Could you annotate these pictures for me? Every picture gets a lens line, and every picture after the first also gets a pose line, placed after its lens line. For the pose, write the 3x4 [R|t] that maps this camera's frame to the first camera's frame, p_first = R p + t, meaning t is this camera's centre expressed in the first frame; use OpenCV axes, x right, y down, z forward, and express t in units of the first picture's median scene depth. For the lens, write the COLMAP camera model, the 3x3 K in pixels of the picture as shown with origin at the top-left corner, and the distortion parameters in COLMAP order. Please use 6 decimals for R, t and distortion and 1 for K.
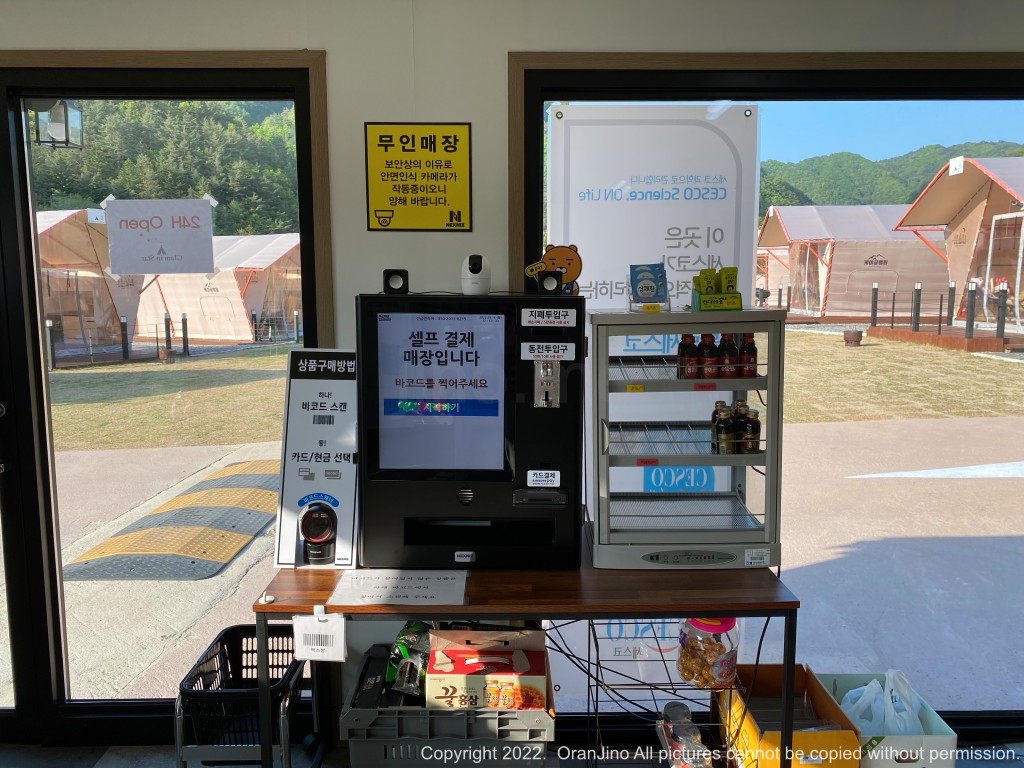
lens RADIAL K [[783.2, 0, 517.1], [0, 783.2, 381.5], [0, 0, 1]] dist [0.023200, -0.024548]
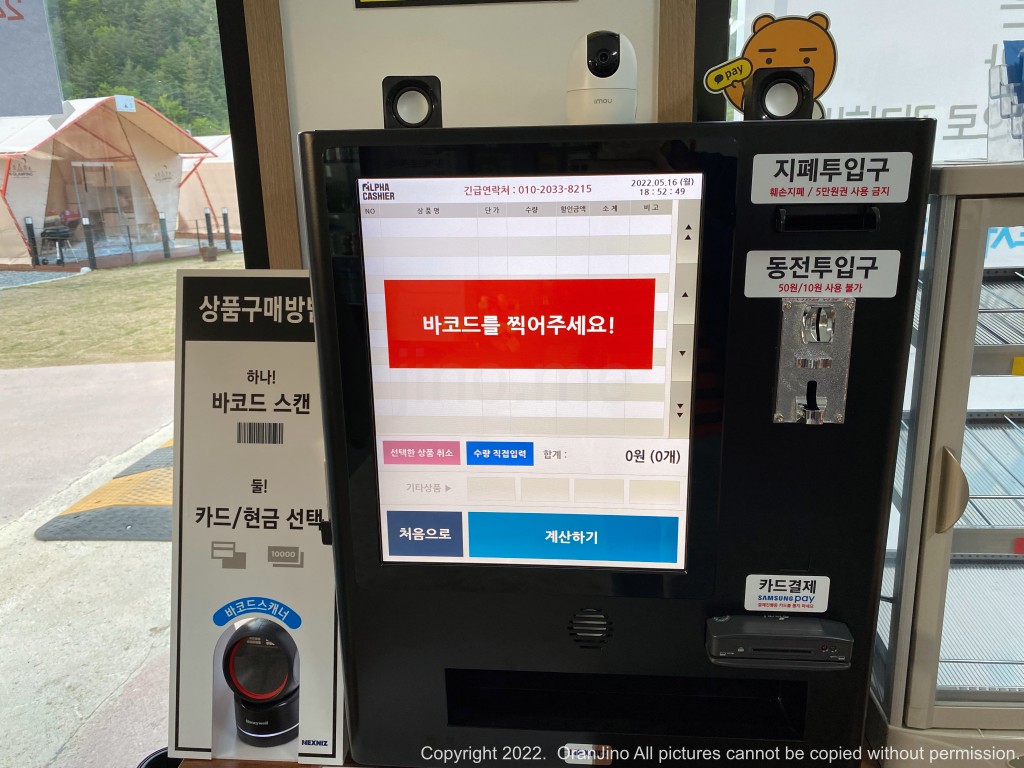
lens RADIAL K [[783.2, 0, 510.8], [0, 783.2, 392.2], [0, 0, 1]] dist [0.023200, -0.024548]
pose [[0.997197, -0.004833, -0.074668, -0.073431], [0.016094, 0.988409, 0.150958, -0.039261], [0.073073, -0.151736, 0.985716, 0.585348]]
